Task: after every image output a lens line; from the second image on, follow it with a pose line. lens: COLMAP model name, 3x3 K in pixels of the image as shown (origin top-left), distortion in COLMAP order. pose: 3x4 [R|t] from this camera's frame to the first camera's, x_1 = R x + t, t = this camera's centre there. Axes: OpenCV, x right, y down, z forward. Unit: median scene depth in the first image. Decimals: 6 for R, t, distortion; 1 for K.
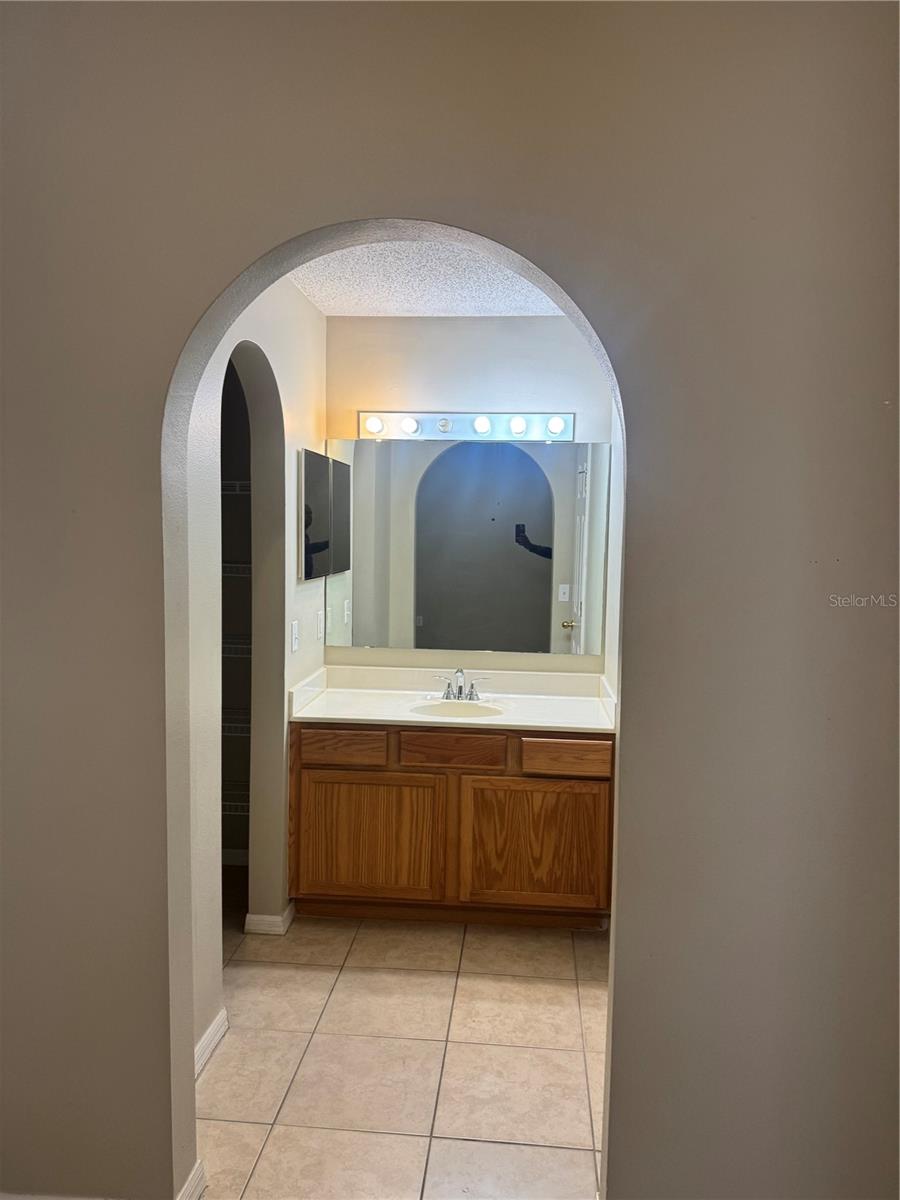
lens RADIAL K [[844.9, 0, 457.2], [0, 844.9, 599.9], [0, 0, 1]] dist [0.147350, -0.269911]
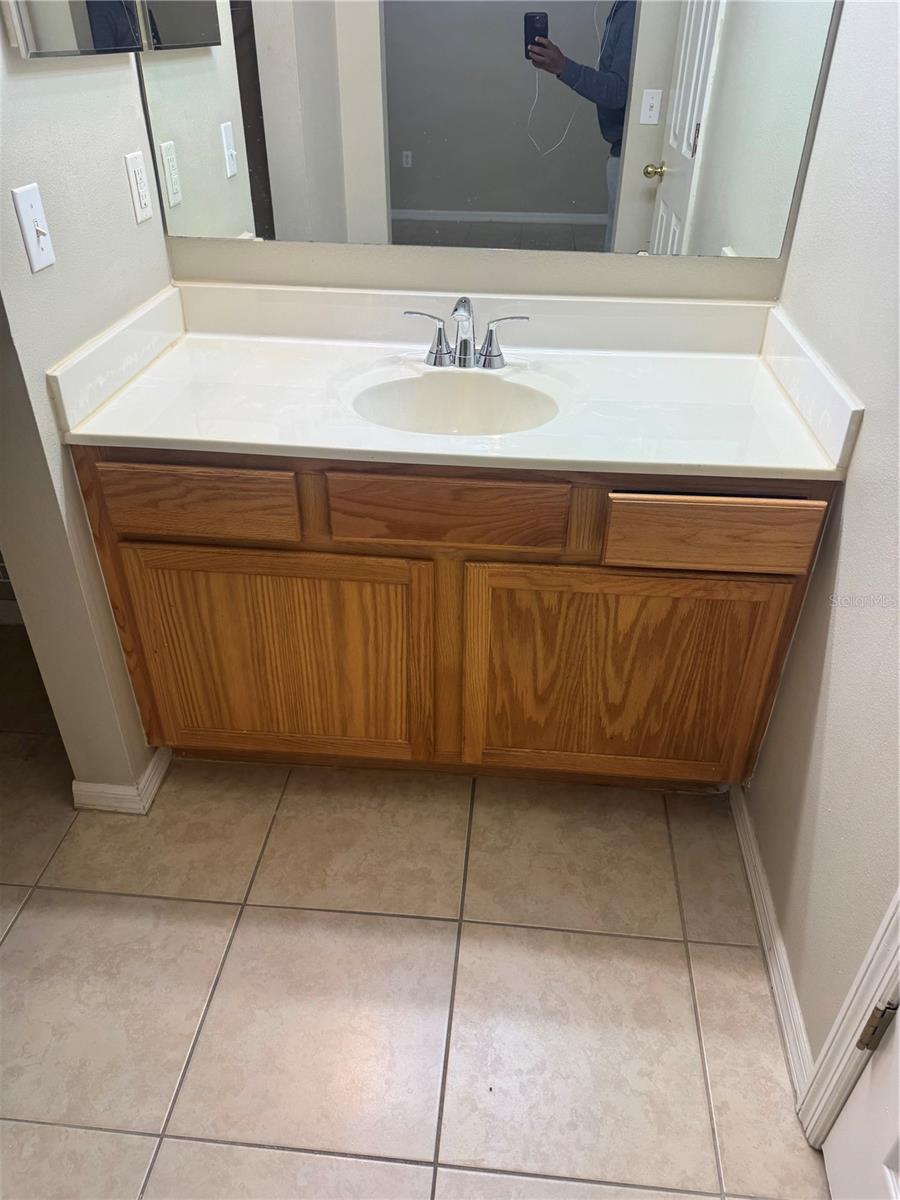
lens RADIAL K [[844.9, 0, 457.2], [0, 844.9, 599.9], [0, 0, 1]] dist [0.147350, -0.269911]
pose [[0.999973, -0.001718, -0.007149, 0.003190], [0.004953, 0.875976, 0.482329, 0.003134], [0.005434, -0.482351, 0.875961, 0.586972]]
